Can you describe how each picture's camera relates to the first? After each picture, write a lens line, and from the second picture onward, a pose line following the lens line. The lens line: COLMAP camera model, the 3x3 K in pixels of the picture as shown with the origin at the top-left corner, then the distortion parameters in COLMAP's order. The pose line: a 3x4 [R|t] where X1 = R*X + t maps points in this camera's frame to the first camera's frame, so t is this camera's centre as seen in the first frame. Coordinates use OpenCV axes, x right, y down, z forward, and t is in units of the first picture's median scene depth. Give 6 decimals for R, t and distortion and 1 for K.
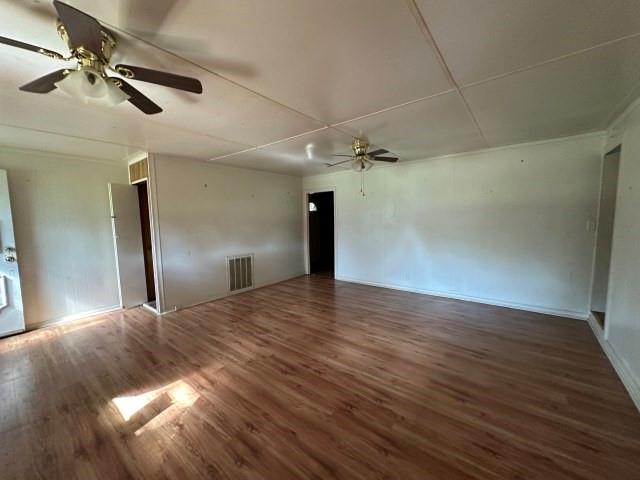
lens RADIAL K [[257.8, 0, 320.2], [0, 257.8, 238.8], [0, 0, 1]] dist [-0.007886, 0.000593]
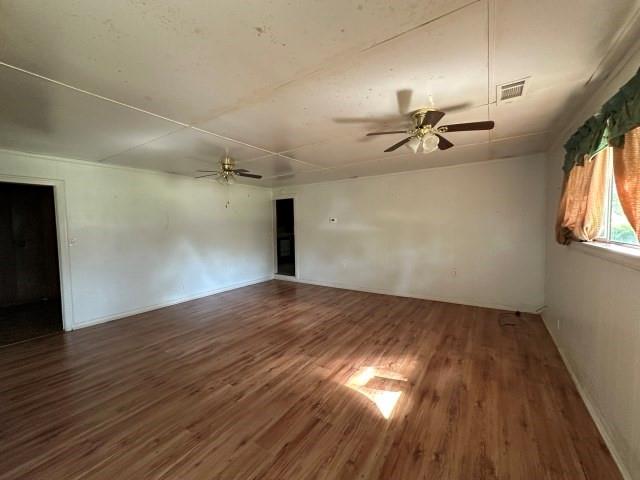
lens RADIAL K [[257.8, 0, 320.2], [0, 257.8, 238.8], [0, 0, 1]] dist [-0.007886, 0.000593]
pose [[-0.082531, -0.028700, 0.996175, -1.309498], [0.101130, 0.994184, 0.037021, -0.048788], [-0.991444, 0.103799, -0.079148, 0.966546]]
